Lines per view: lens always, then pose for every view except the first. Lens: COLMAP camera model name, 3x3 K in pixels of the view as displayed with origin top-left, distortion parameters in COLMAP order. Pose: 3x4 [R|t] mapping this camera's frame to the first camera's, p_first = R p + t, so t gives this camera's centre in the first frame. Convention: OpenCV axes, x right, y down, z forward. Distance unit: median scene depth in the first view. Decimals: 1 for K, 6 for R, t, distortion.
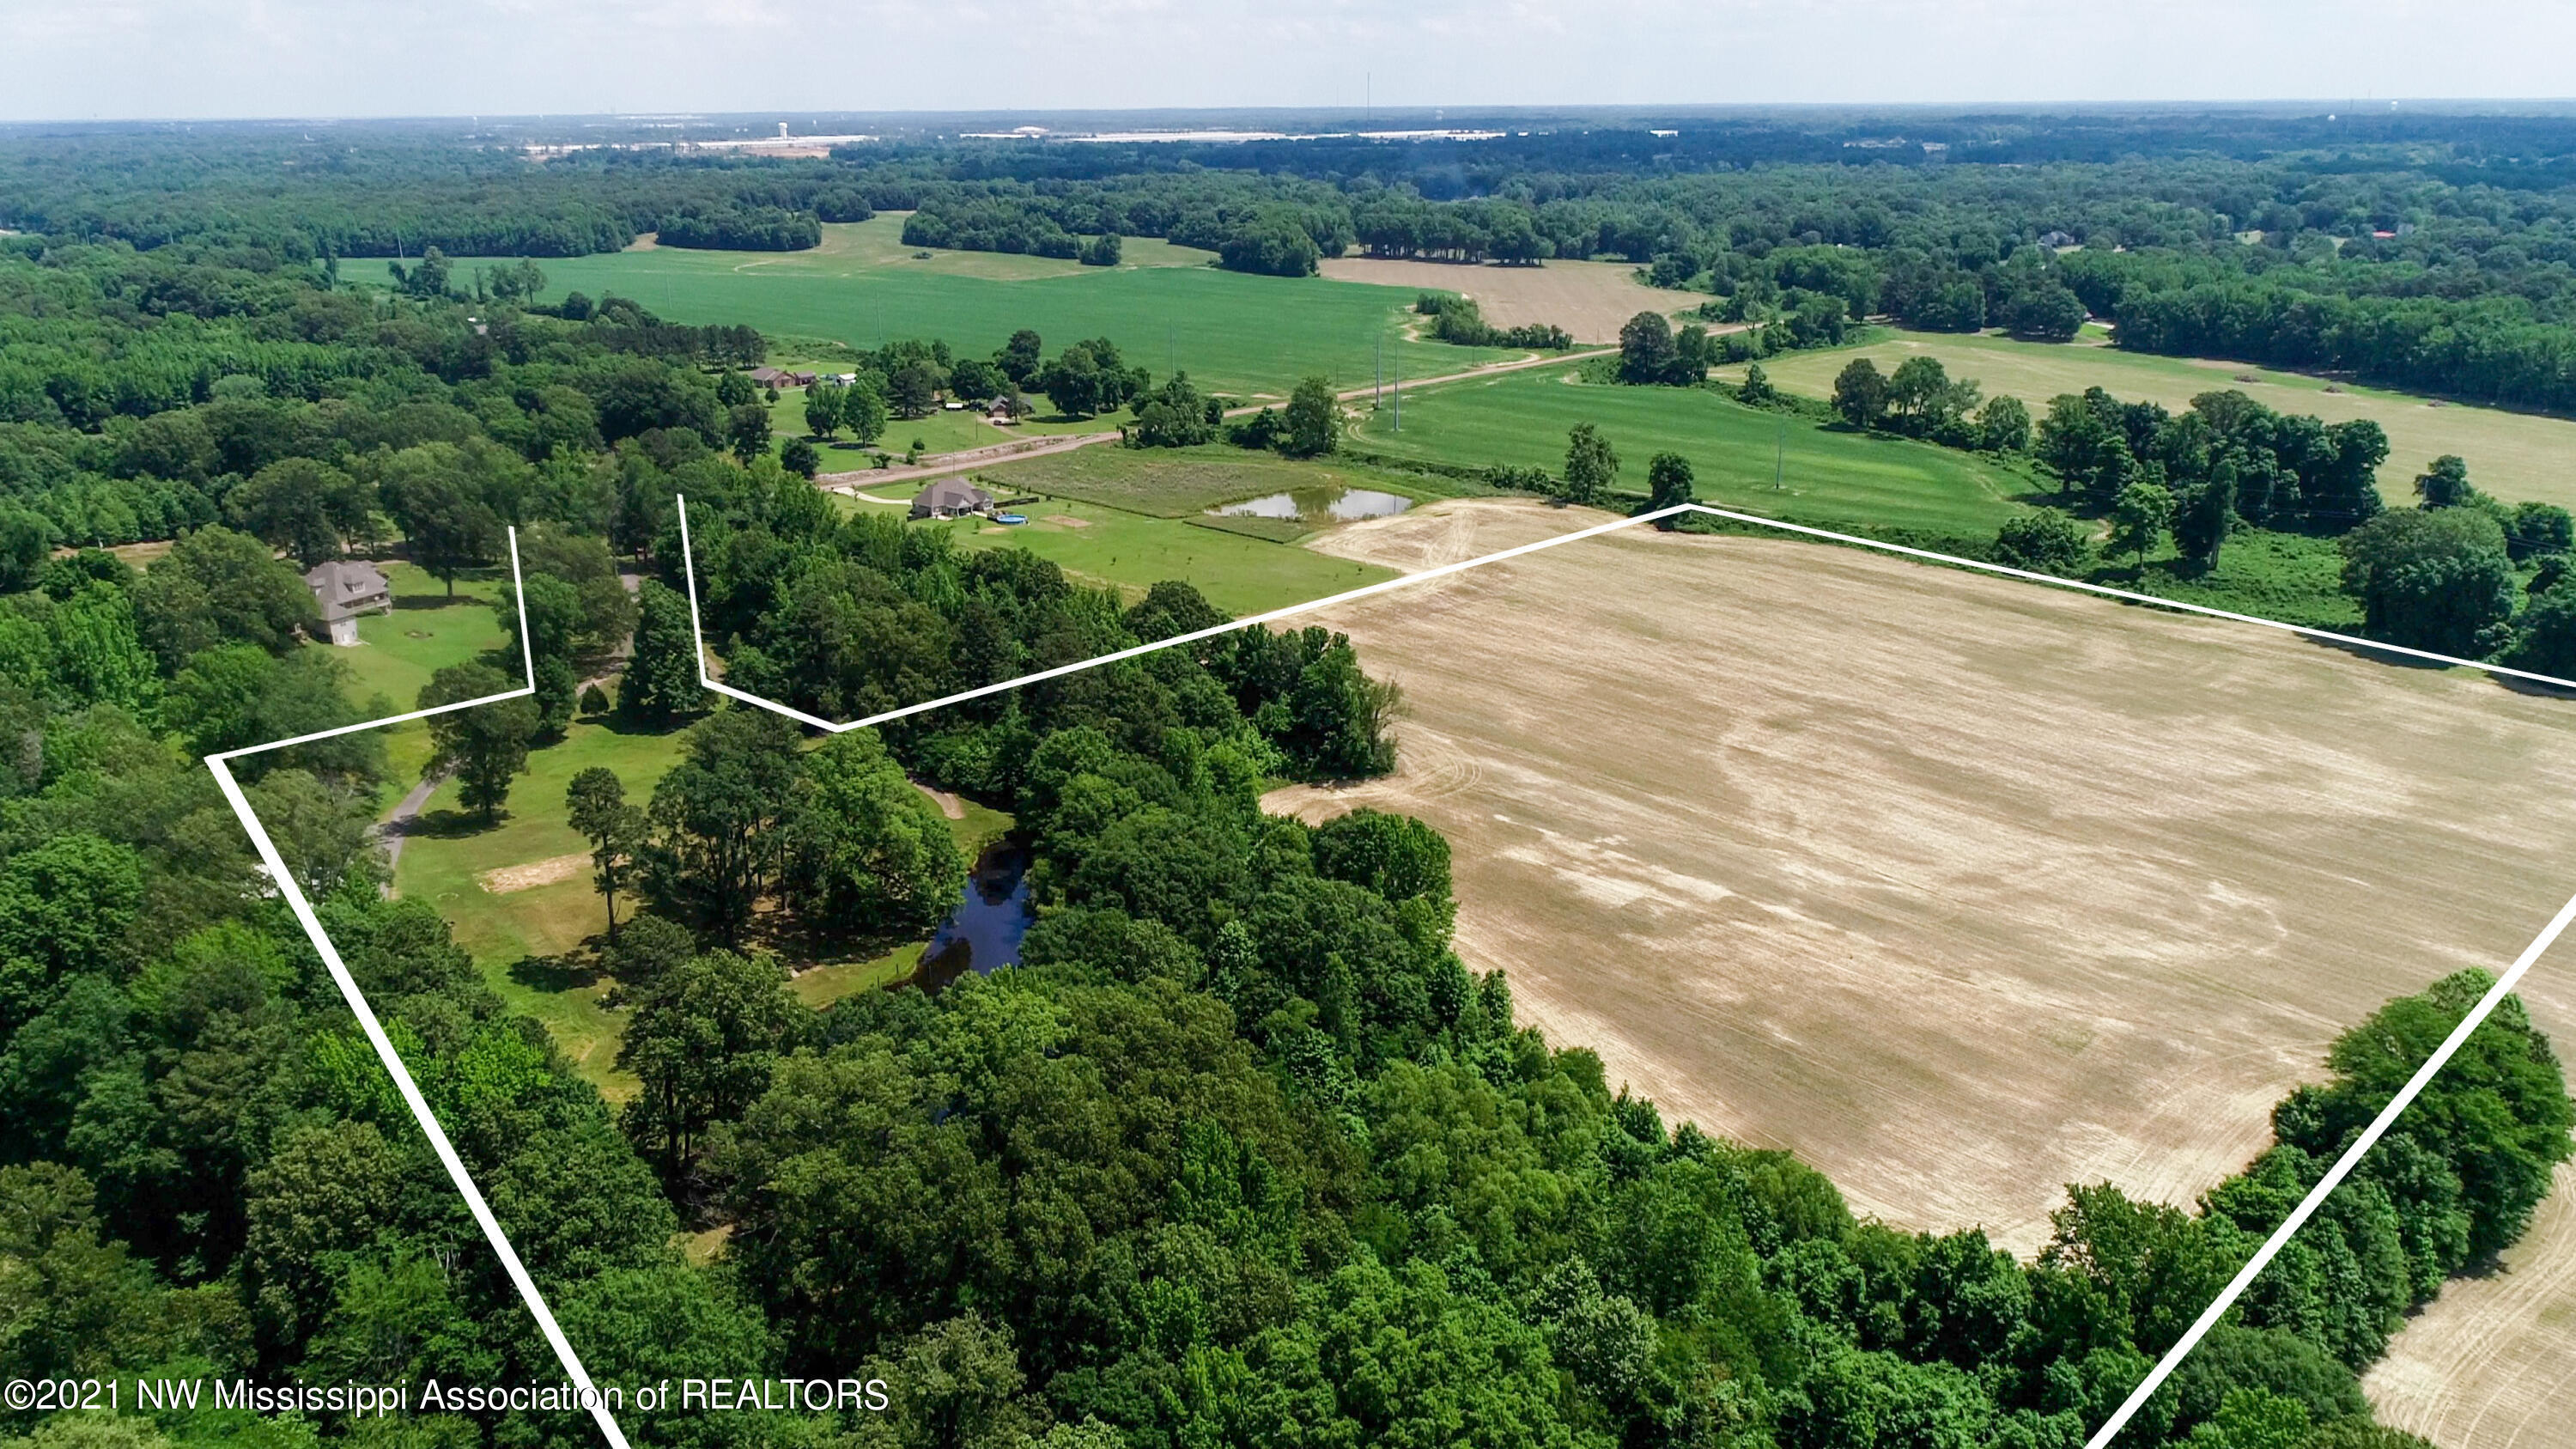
lens RADIAL K [[1759.9, 0, 1288.0], [0, 1759.9, 724.5], [0, 0, 1]] dist [0.002072, -0.002264]
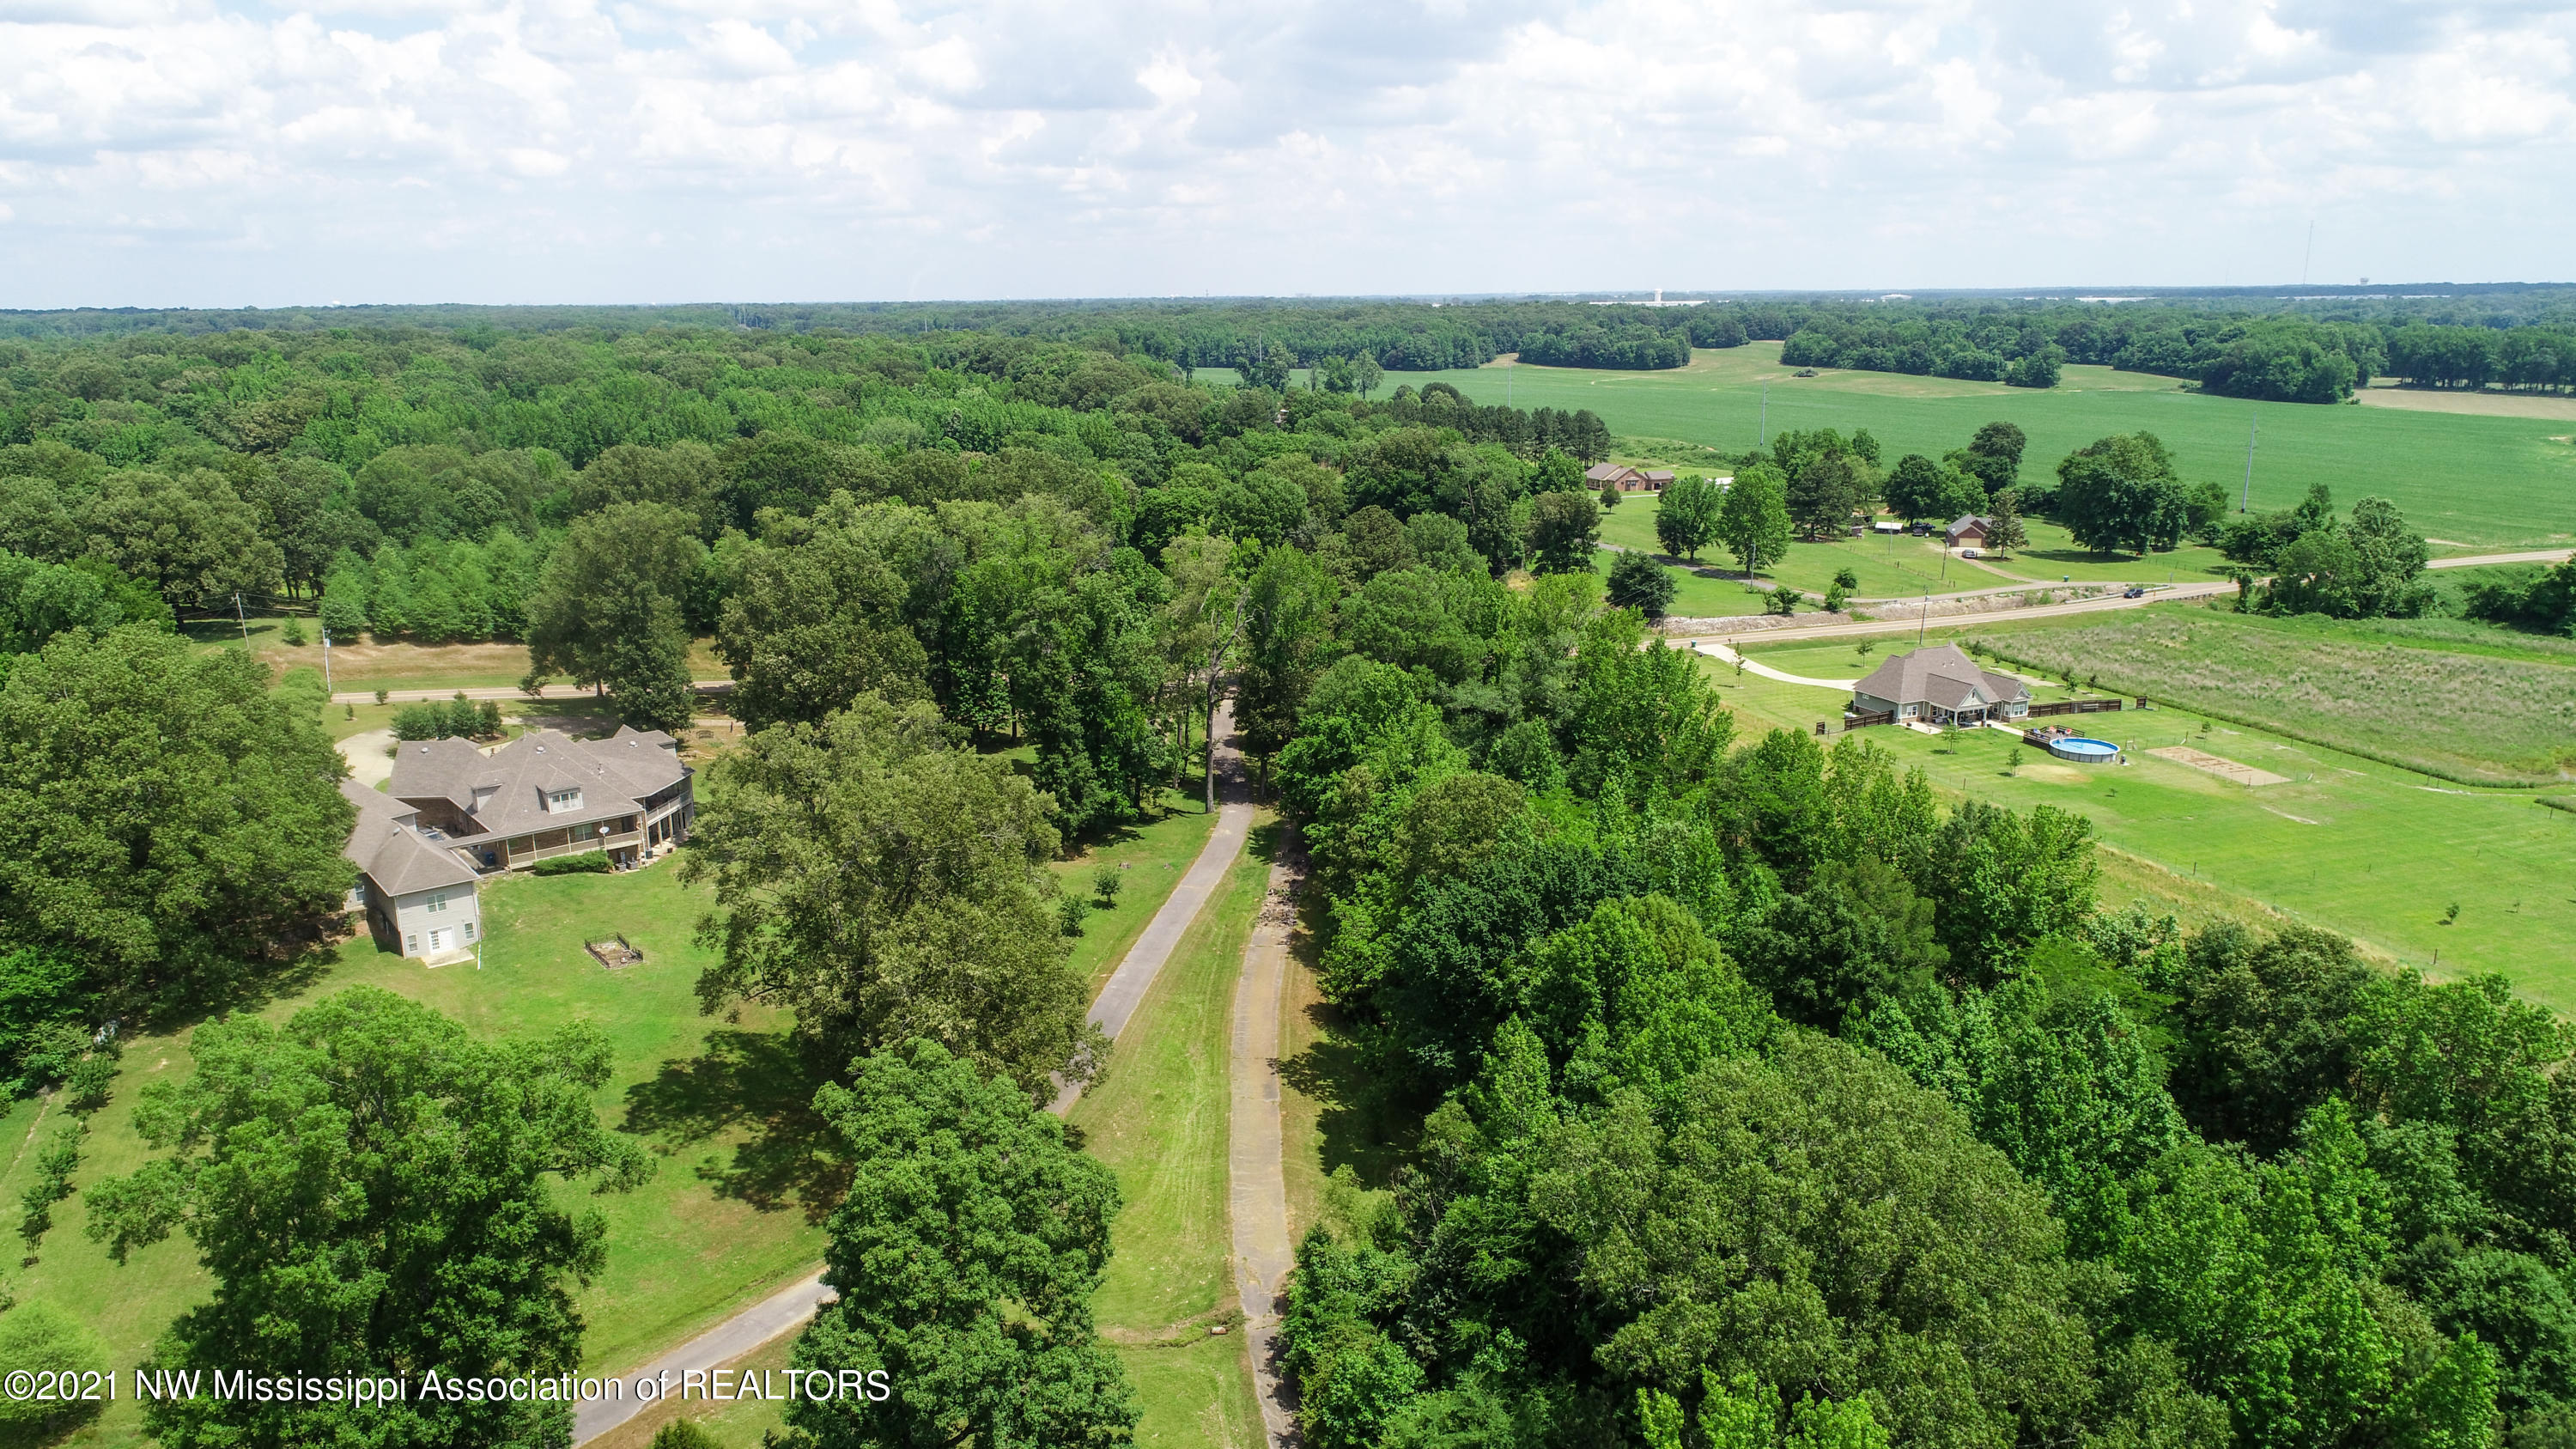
lens RADIAL K [[1759.9, 0, 1288.0], [0, 1759.9, 724.5], [0, 0, 1]] dist [0.002072, -0.002264]
pose [[0.892833, 0.104936, -0.437994, -0.103152], [-0.140322, 0.988887, -0.049119, -0.052071], [0.427972, 0.105315, 0.897635, 0.366878]]
